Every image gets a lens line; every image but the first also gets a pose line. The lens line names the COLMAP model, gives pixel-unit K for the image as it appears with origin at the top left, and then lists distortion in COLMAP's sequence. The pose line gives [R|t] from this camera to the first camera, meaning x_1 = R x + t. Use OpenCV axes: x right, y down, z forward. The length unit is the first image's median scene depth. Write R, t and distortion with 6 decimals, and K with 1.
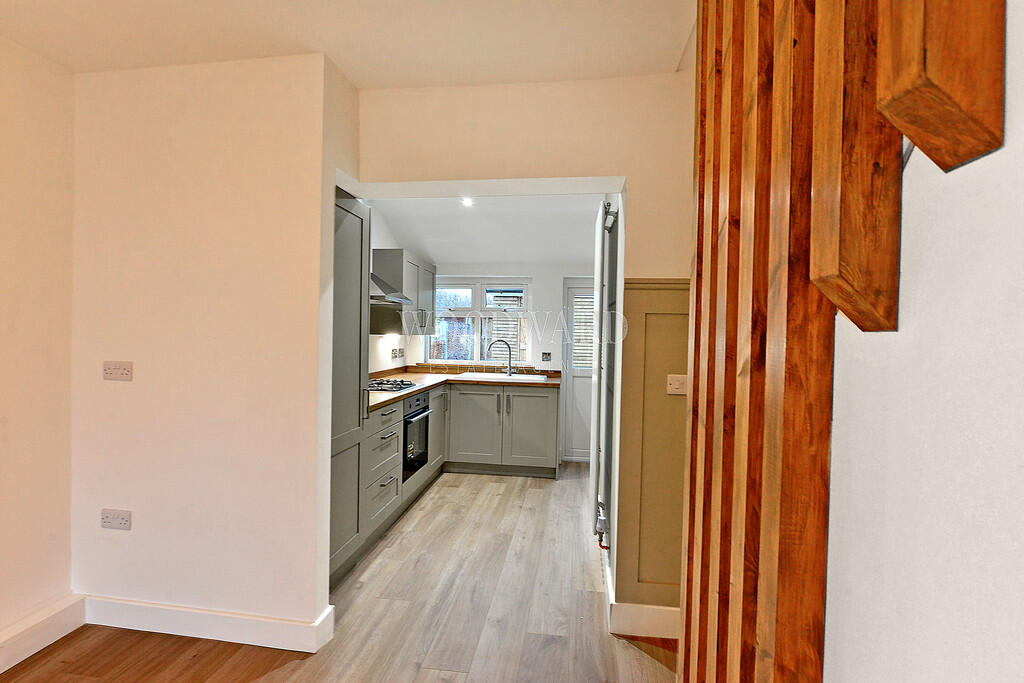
lens RADIAL K [[497.2, 0, 510.9], [0, 497.2, 339.9], [0, 0, 1]] dist [-0.002871, -0.000019]
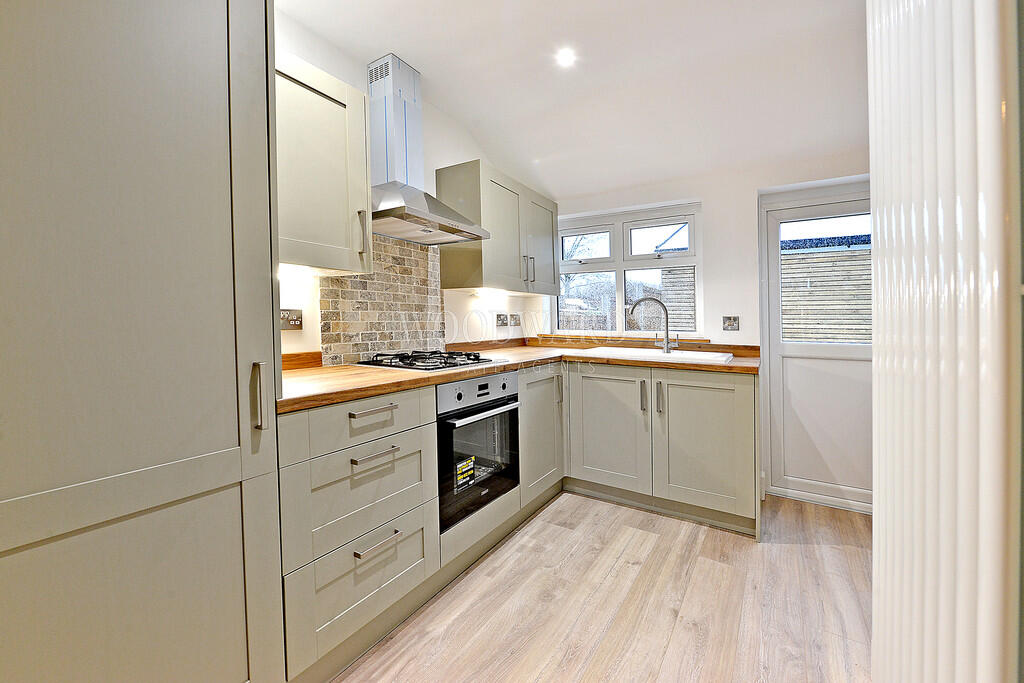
lens RADIAL K [[415.1, 0, 494.3], [0, 415.1, 304.4], [0, 0, 1]] dist [-0.007127, -0.000919]
pose [[0.894074, -0.032118, -0.446766, 0.044033], [0.009274, 0.998539, -0.053226, 0.039639], [0.447823, 0.043445, 0.893066, 0.451184]]
